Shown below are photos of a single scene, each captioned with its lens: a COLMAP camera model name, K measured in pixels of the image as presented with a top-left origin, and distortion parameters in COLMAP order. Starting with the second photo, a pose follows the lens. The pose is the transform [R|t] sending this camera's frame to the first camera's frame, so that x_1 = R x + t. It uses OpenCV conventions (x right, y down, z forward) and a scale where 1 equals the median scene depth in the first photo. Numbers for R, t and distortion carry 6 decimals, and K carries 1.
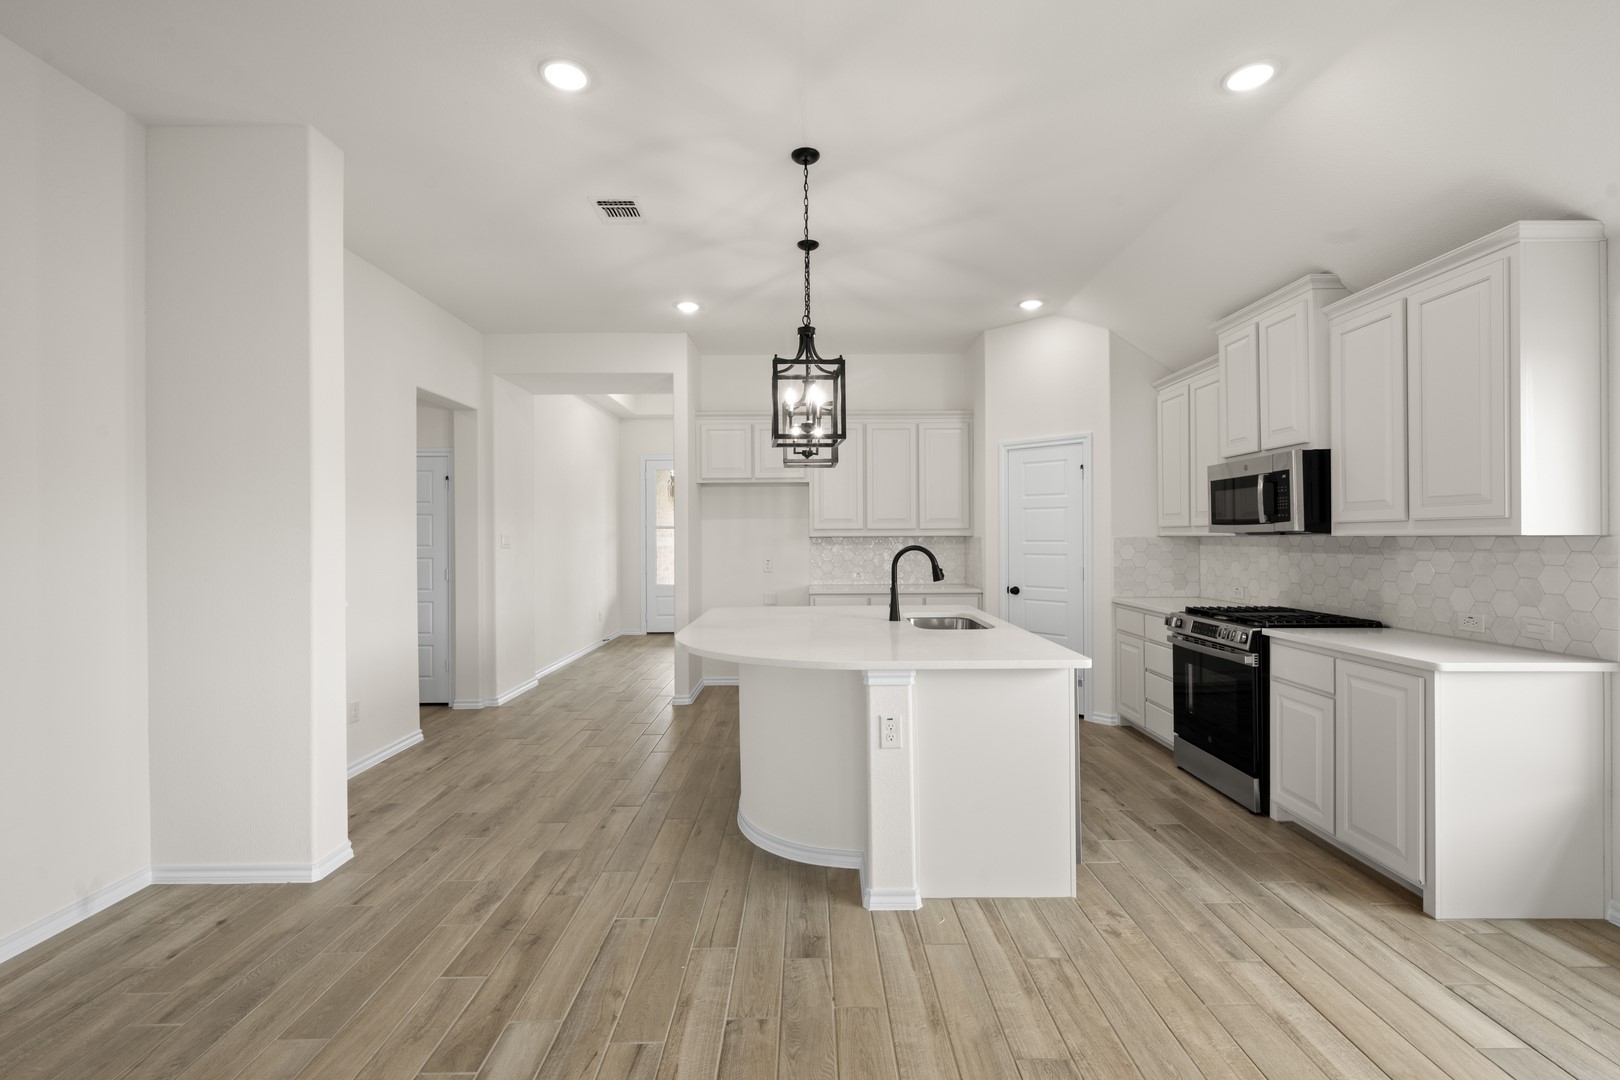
lens RADIAL K [[704.2, 0, 814.4], [0, 704.2, 534.3], [0, 0, 1]] dist [0.001251, -0.000121]
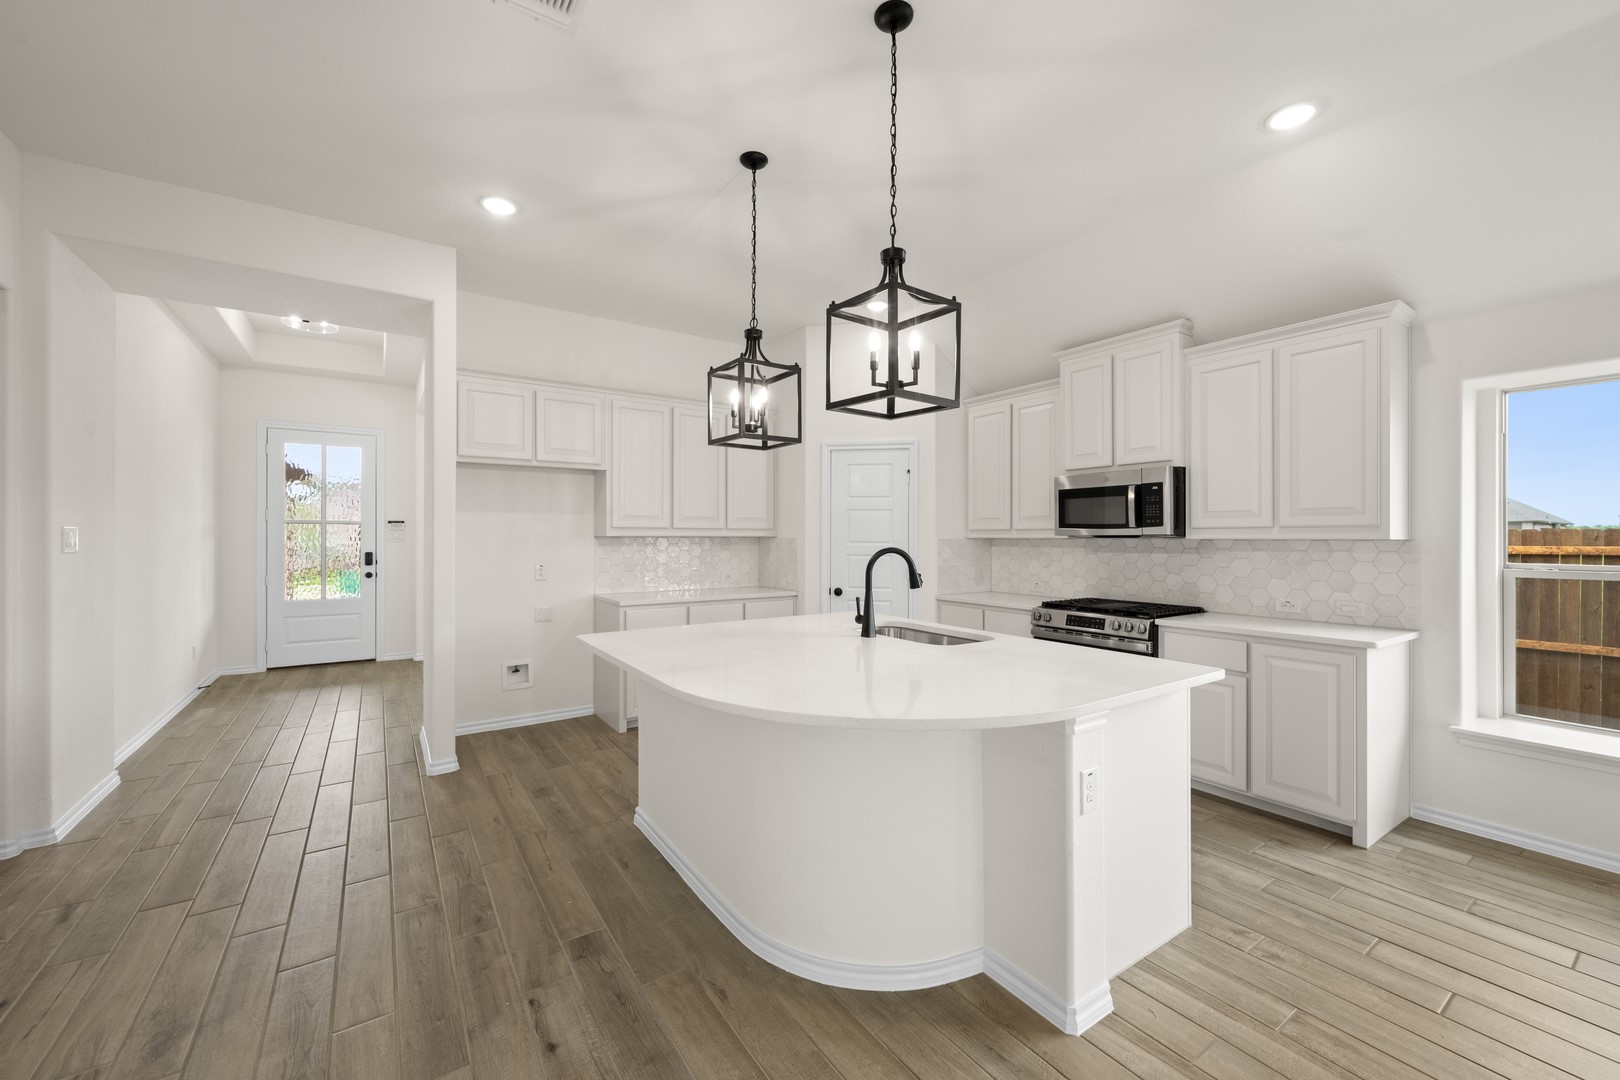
lens RADIAL K [[637.6, 0, 813.1], [0, 637.6, 535.1], [0, 0, 1]] dist [0.001021, -0.000152]
pose [[0.830069, 0.008588, 0.557595, -0.447015], [-0.008361, 0.999961, -0.002955, 0.004773], [-0.557598, -0.002209, 0.830108, 0.493593]]
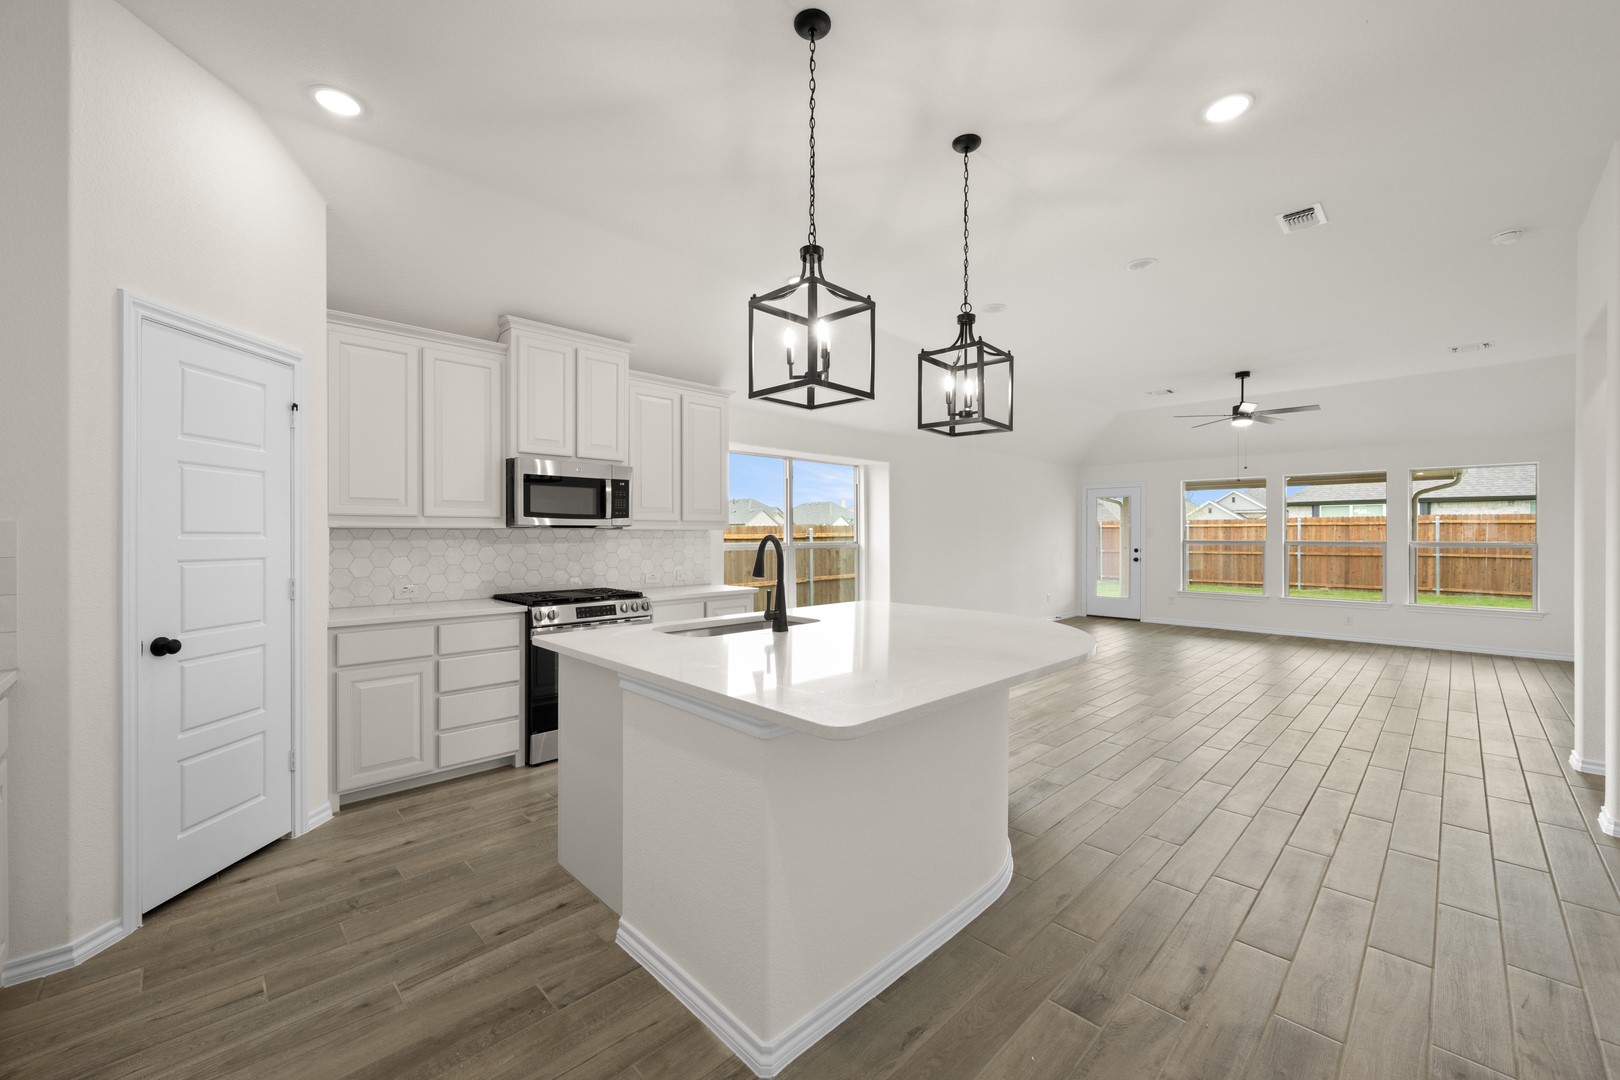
lens RADIAL K [[637.6, 0, 812.5], [0, 637.6, 538.0], [0, 0, 1]] dist [0.001021, -0.000152]
pose [[-0.696022, 0.003374, 0.718012, -0.507005], [0.001773, 0.999994, -0.002981, 0.026654], [-0.718018, -0.000802, -0.696024, 1.785282]]
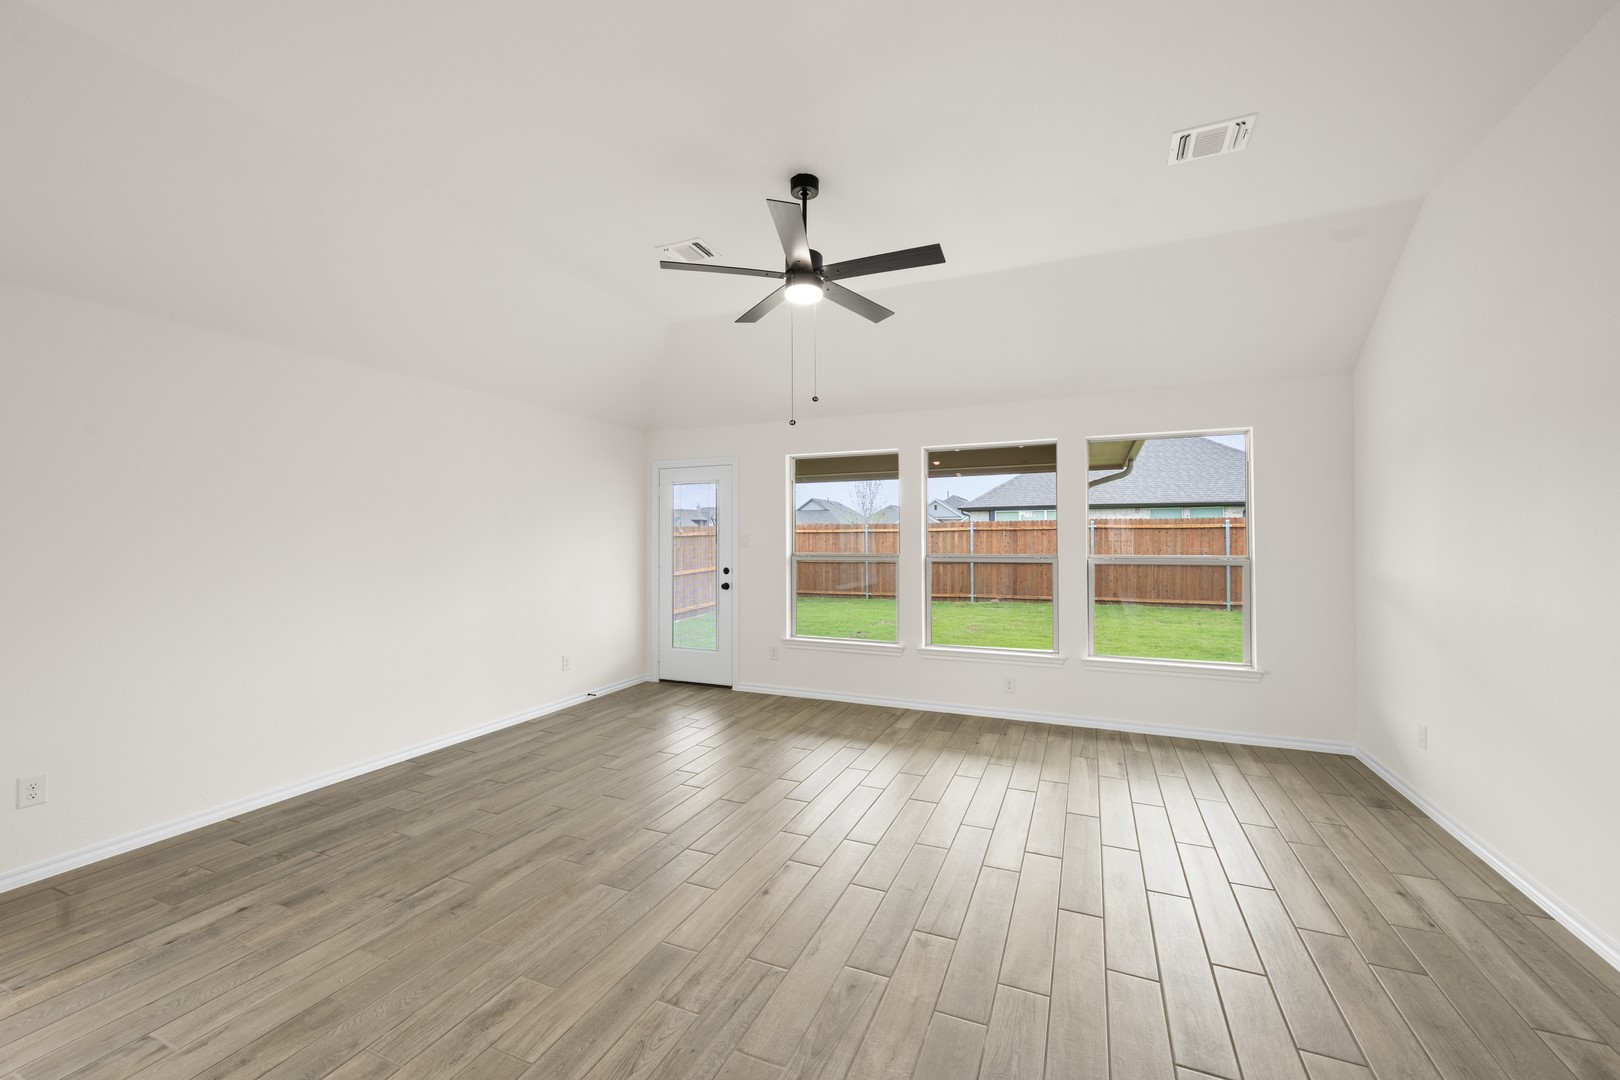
lens RADIAL K [[637.6, 0, 810.8], [0, 637.6, 537.4], [0, 0, 1]] dist [0.001021, -0.000152]
pose [[-0.913234, 0.013097, 0.407225, -0.359436], [0.009774, 0.999900, -0.010238, 0.003199], [-0.407318, -0.005369, -0.913271, 0.075599]]
